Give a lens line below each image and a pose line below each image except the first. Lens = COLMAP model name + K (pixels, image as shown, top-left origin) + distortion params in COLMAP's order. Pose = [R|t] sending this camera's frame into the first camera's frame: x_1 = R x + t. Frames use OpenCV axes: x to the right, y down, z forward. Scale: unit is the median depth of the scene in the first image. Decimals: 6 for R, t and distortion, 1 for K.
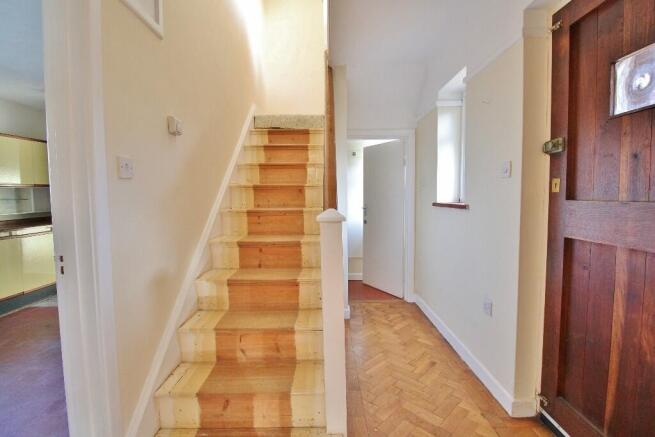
lens RADIAL K [[309.6, 0, 327.4], [0, 309.6, 215.0], [0, 0, 1]] dist [-0.000719, -0.000221]
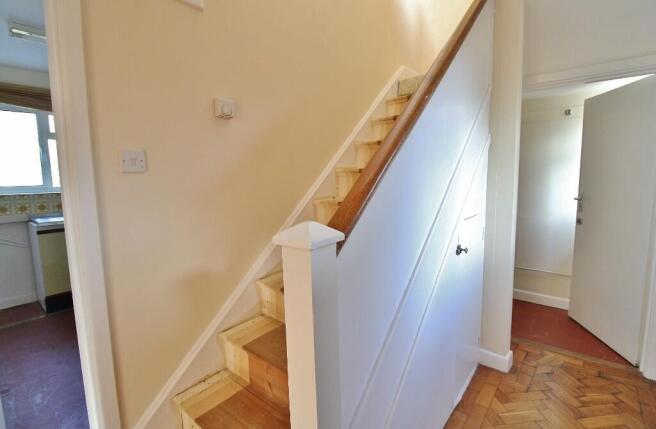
lens RADIAL K [[311.7, 0, 327.8], [0, 311.7, 210.2], [0, 0, 1]] dist [-0.014590, -0.000506]
pose [[0.767086, 0.066174, -0.638123, 0.162325], [-0.030026, 0.997279, 0.067325, -0.033575], [0.640842, -0.032483, 0.766986, 0.252456]]
